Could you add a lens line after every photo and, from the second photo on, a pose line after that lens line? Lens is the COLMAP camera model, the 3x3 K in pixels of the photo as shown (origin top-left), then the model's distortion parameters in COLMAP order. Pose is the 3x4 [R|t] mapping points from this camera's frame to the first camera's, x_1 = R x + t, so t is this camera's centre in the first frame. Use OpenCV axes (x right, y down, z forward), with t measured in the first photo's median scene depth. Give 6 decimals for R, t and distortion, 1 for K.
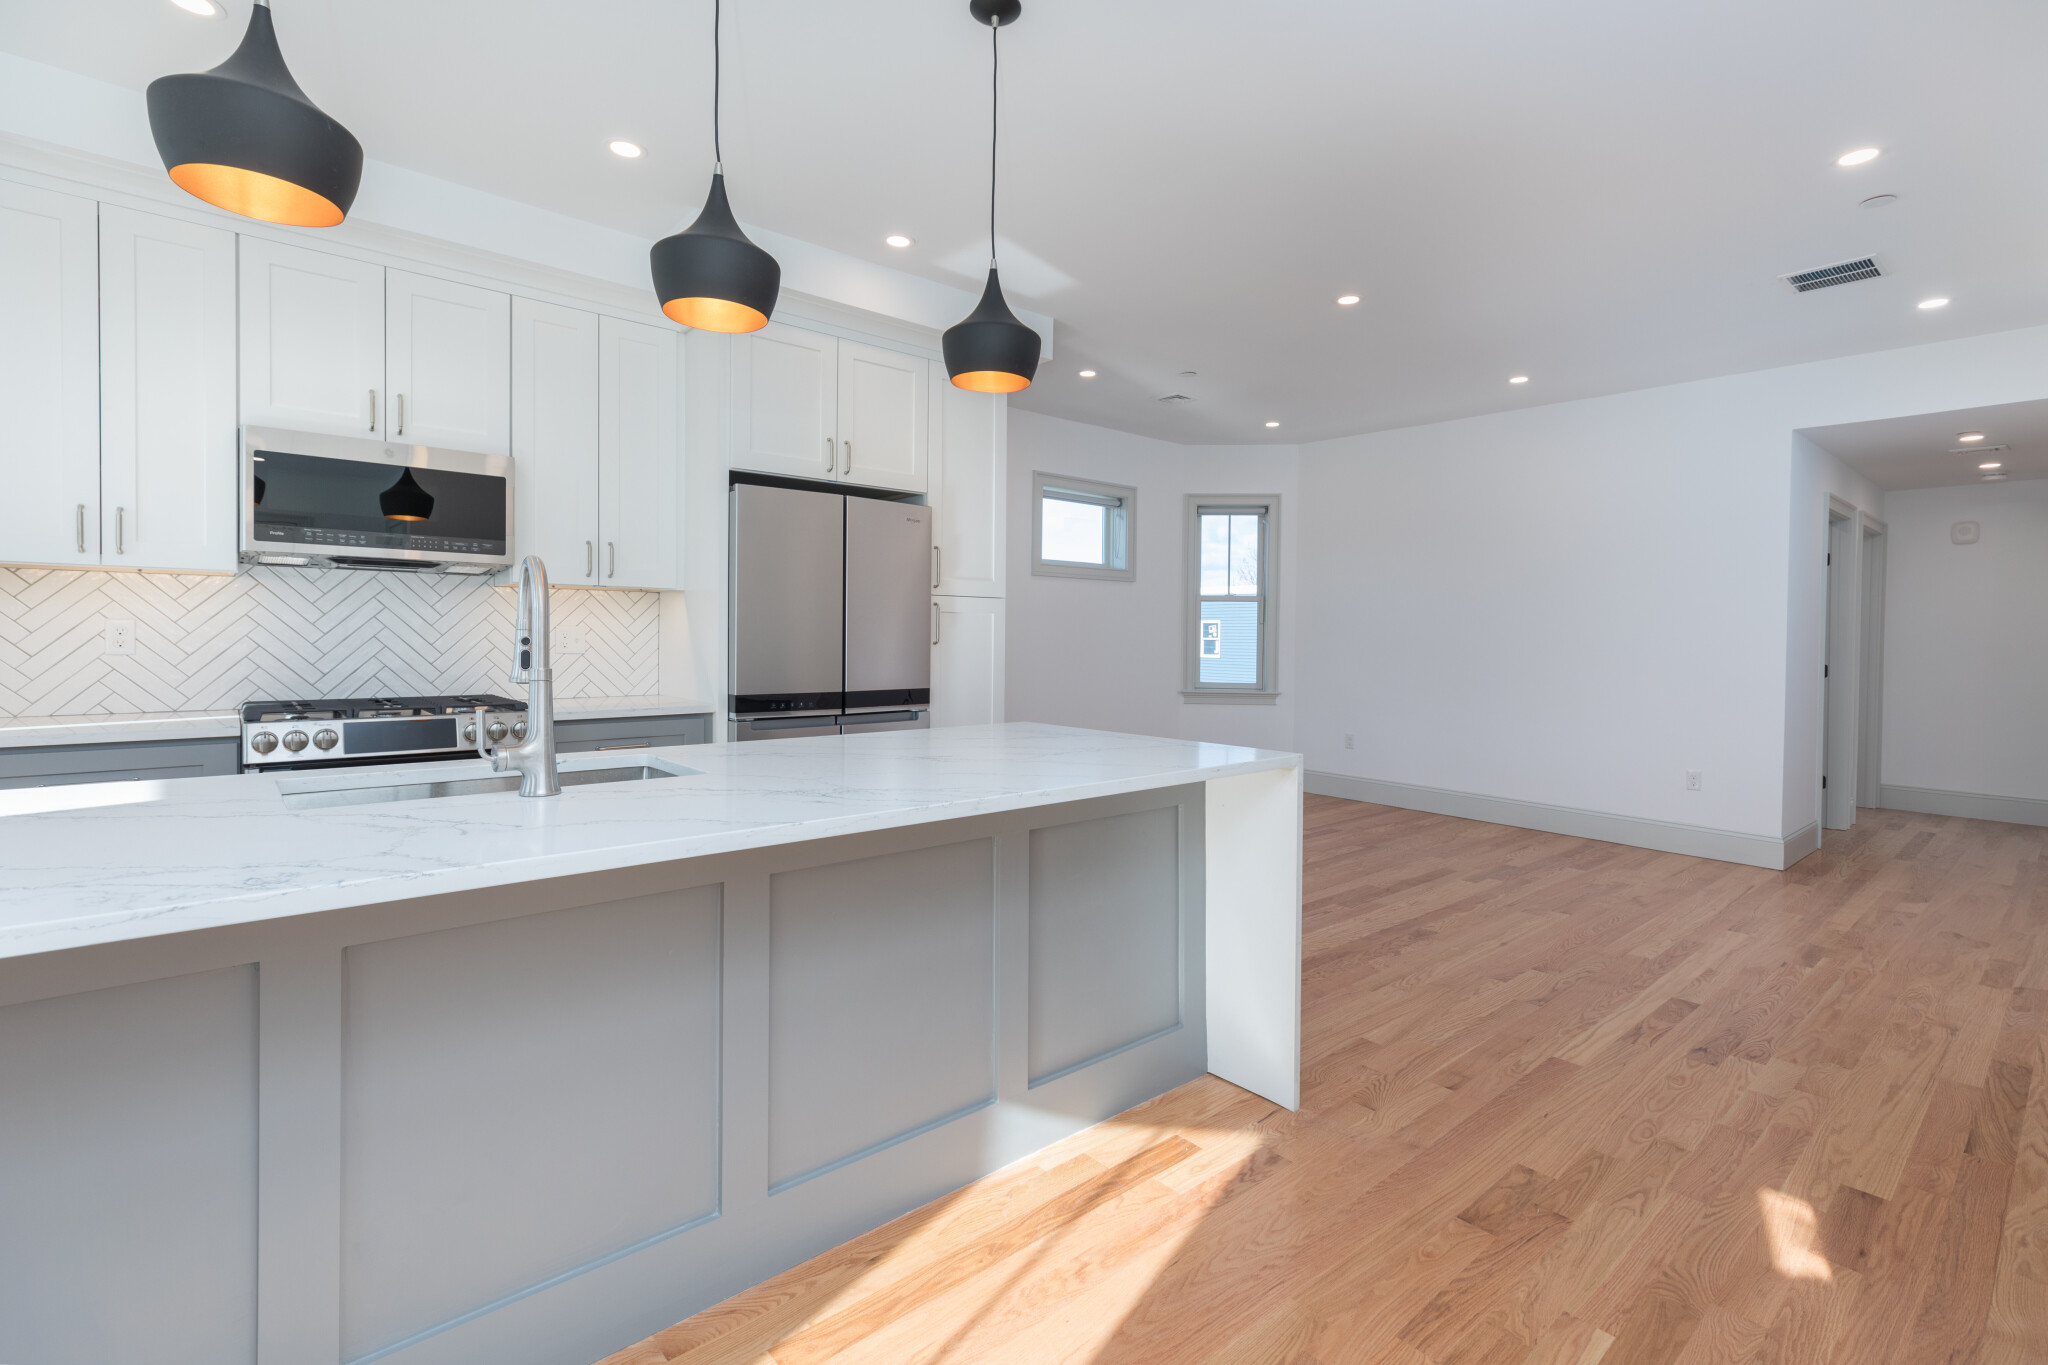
lens RADIAL K [[935.2, 0, 1013.3], [0, 935.2, 652.7], [0, 0, 1]] dist [0.003337, 0.000909]
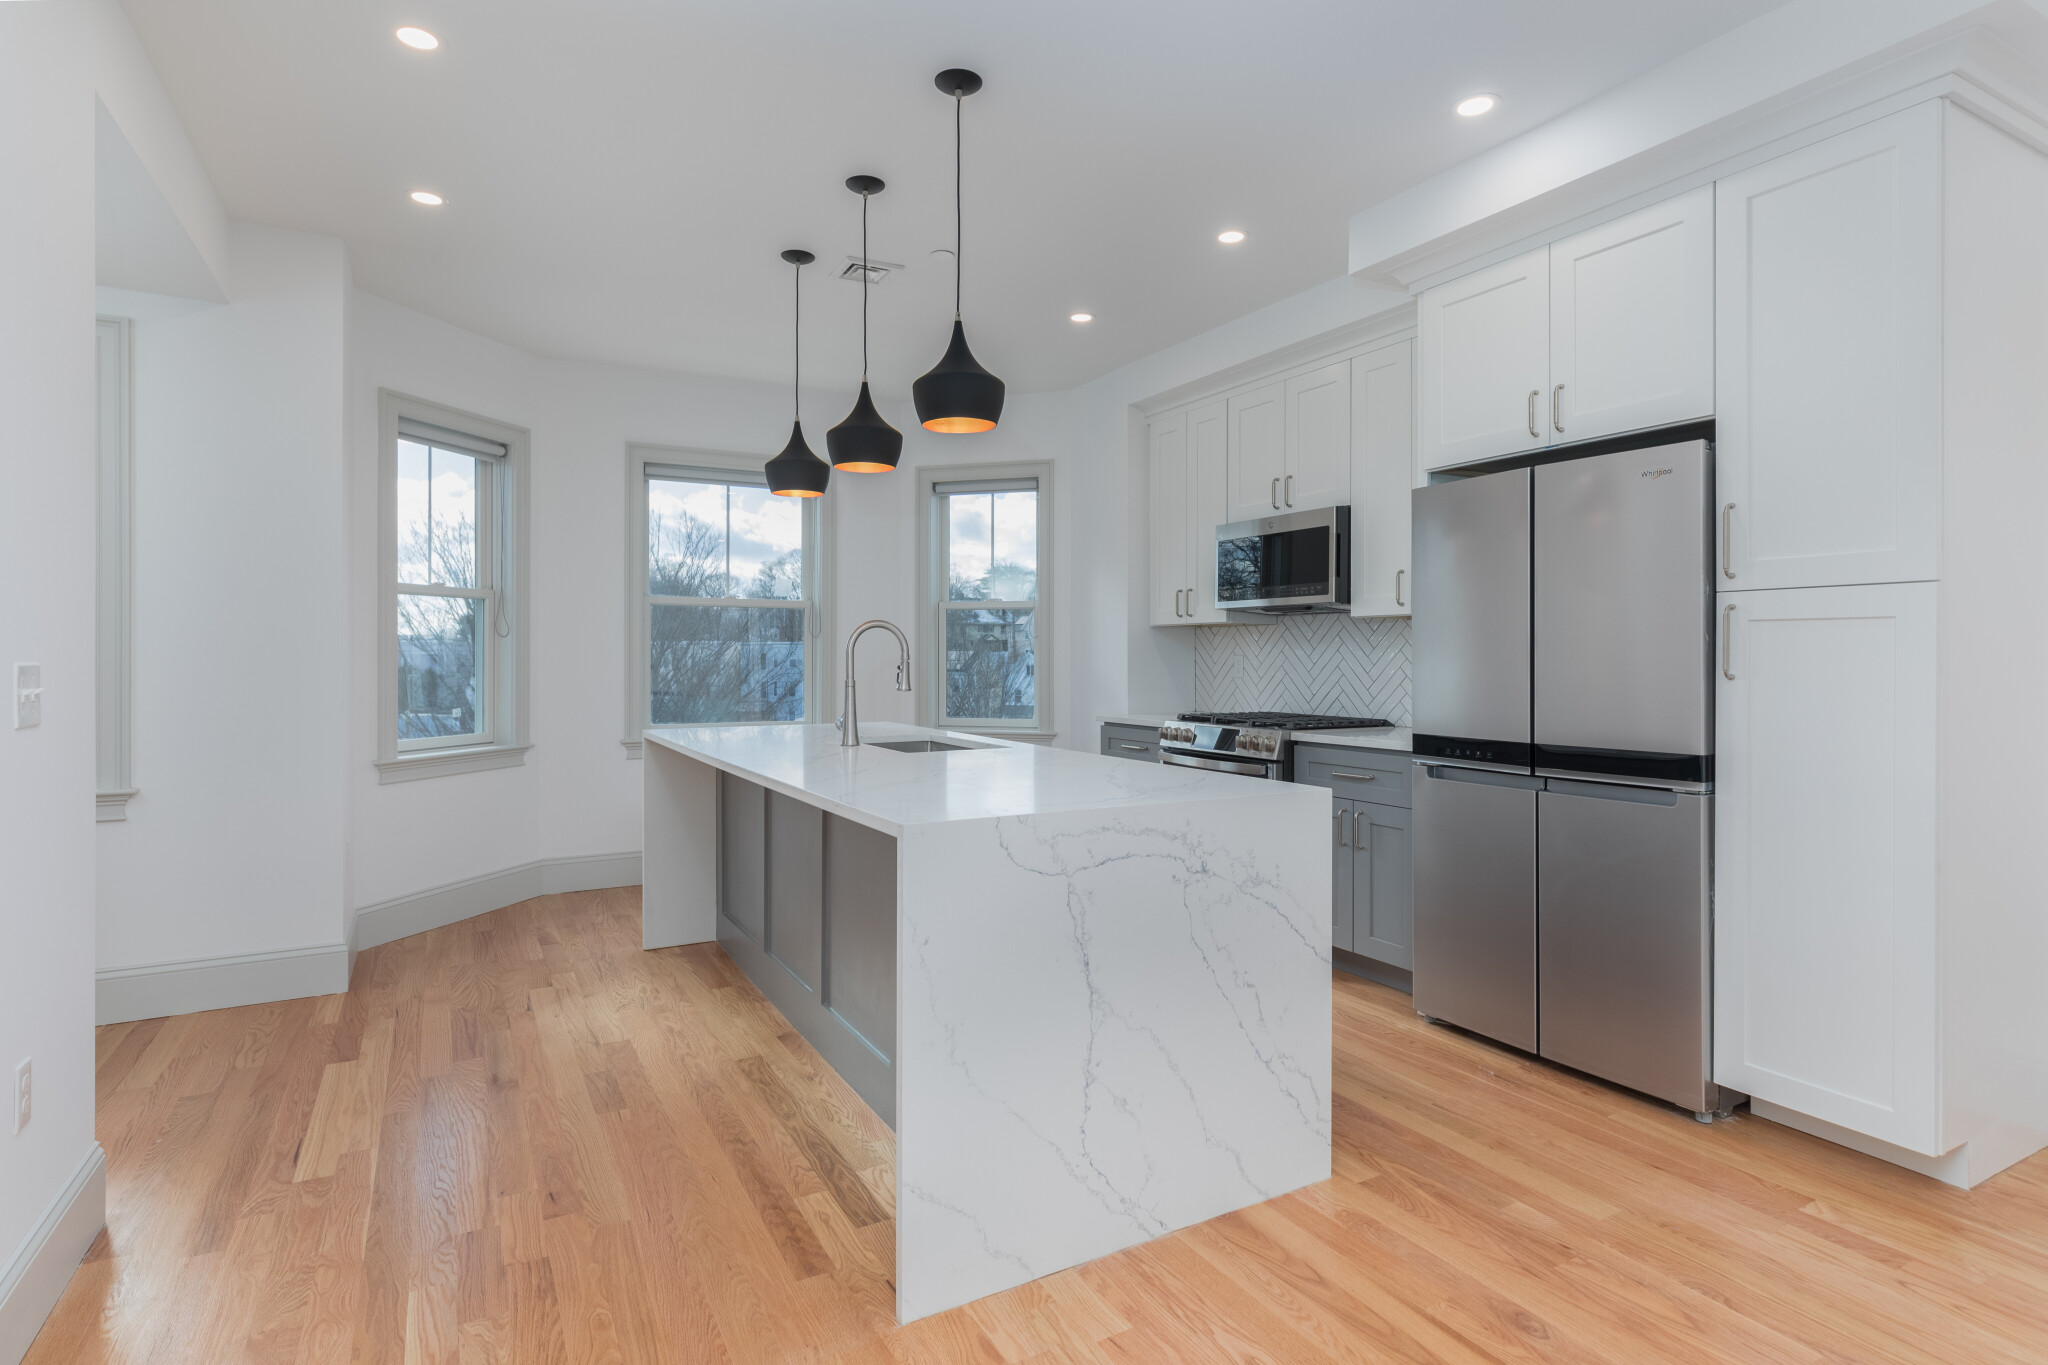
lens RADIAL K [[1047.9, 0, 1017.9], [0, 1047.9, 662.1], [0, 0, 1]] dist [-0.001265, 0.000324]
pose [[-0.203136, -0.007876, -0.979119, 0.682102], [-0.023848, 0.999711, -0.003094, -0.008042], [0.978860, 0.022722, -0.203266, 0.790679]]
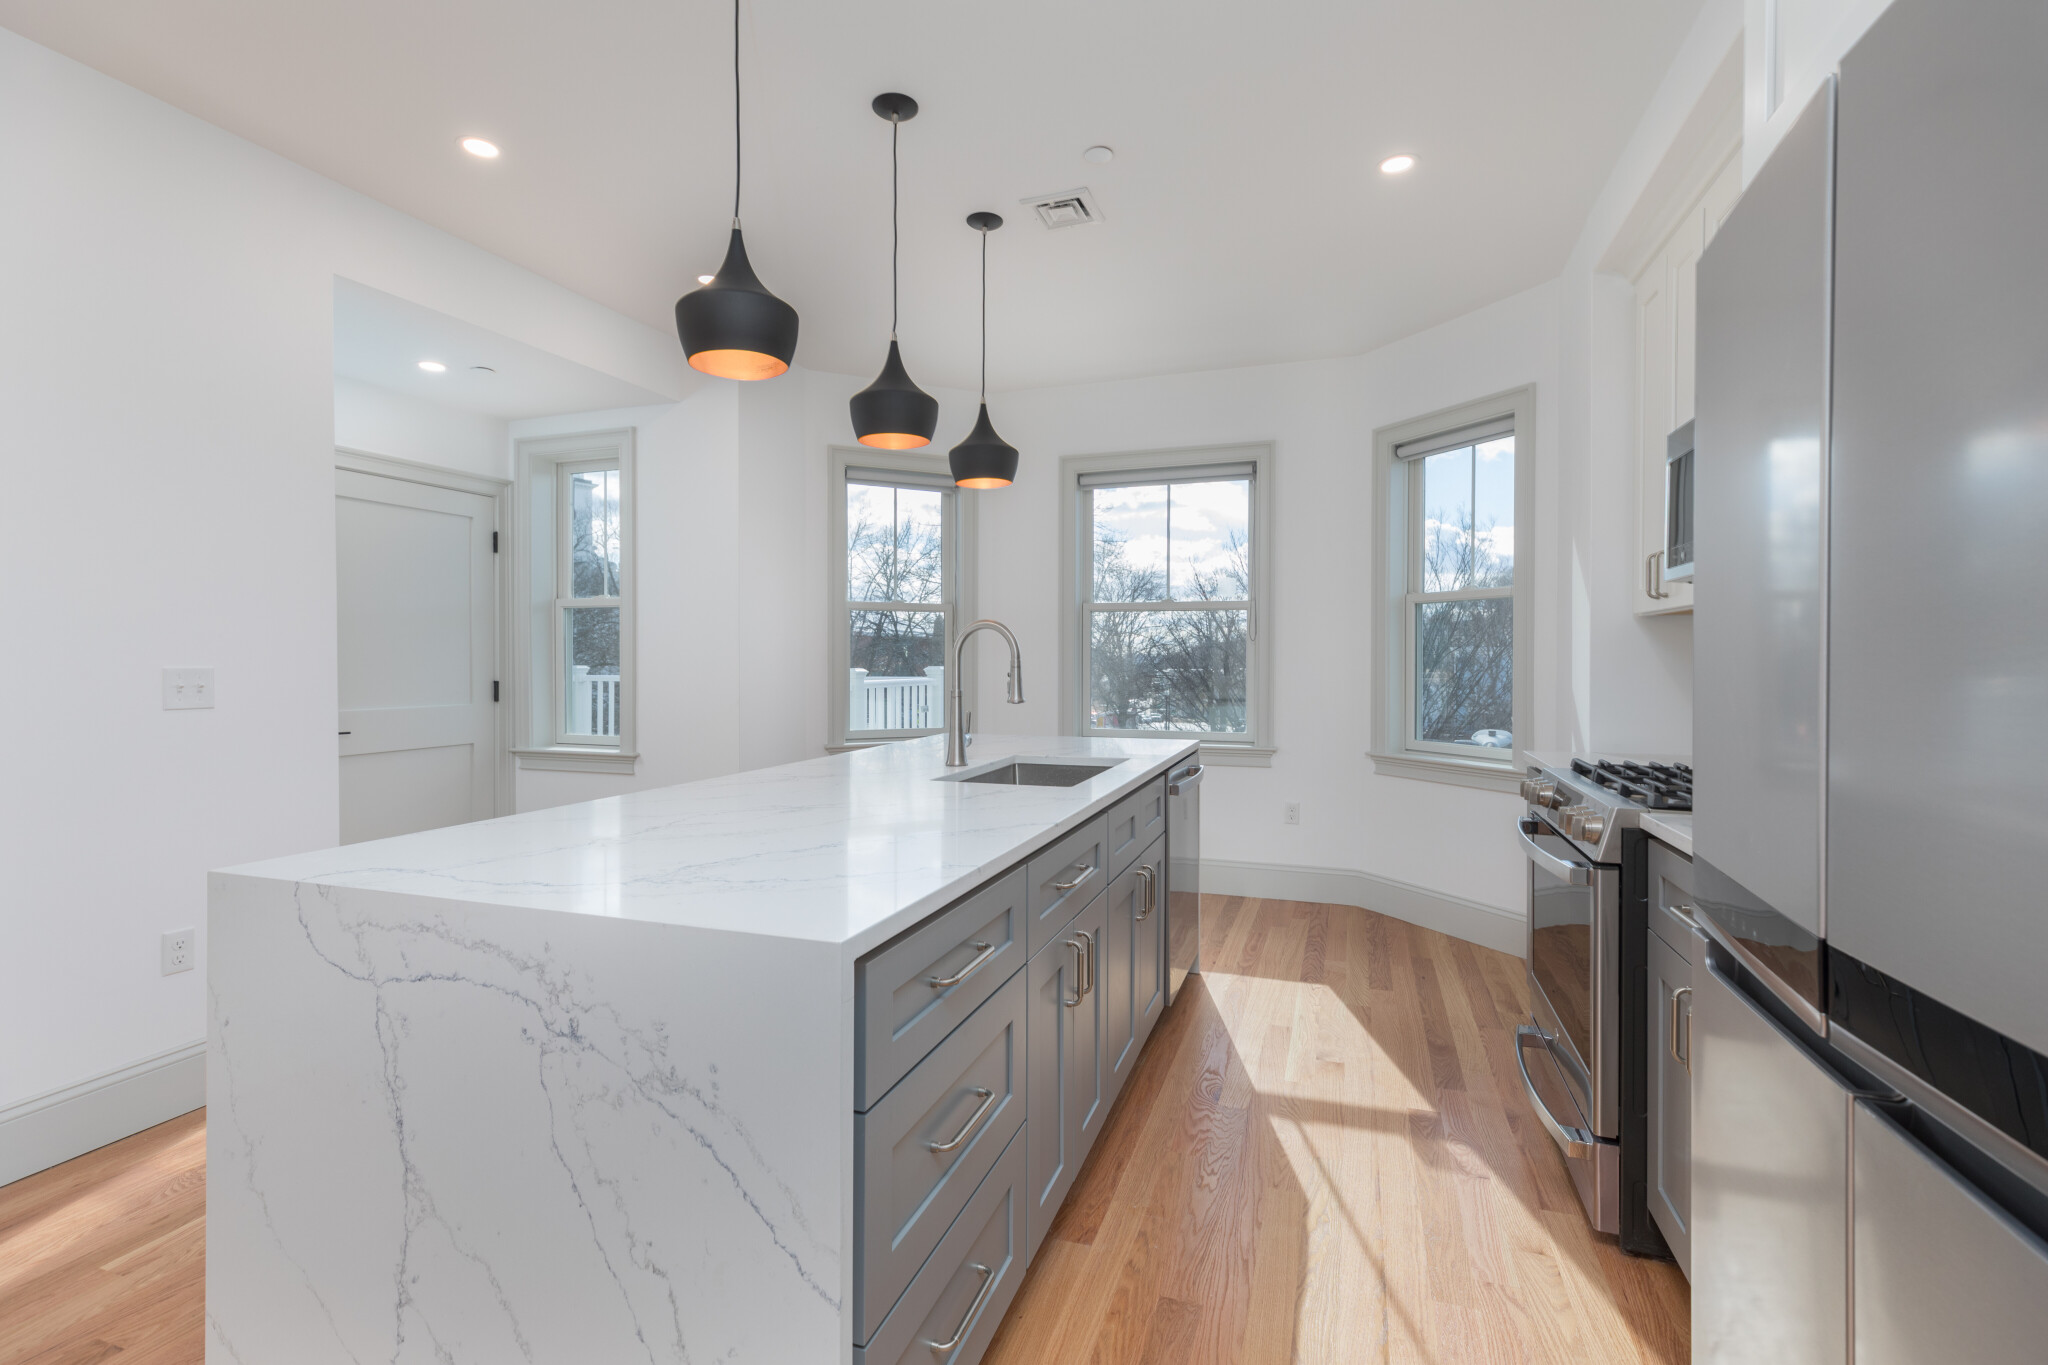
lens RADIAL K [[935.2, 0, 1013.3], [0, 935.2, 671.4], [0, 0, 1]] dist [0.003337, 0.000909]
pose [[-0.868308, -0.008266, -0.495957, 0.098938], [-0.022583, 0.999483, 0.022879, -0.023984], [0.495511, 0.031067, -0.868046, 1.114344]]
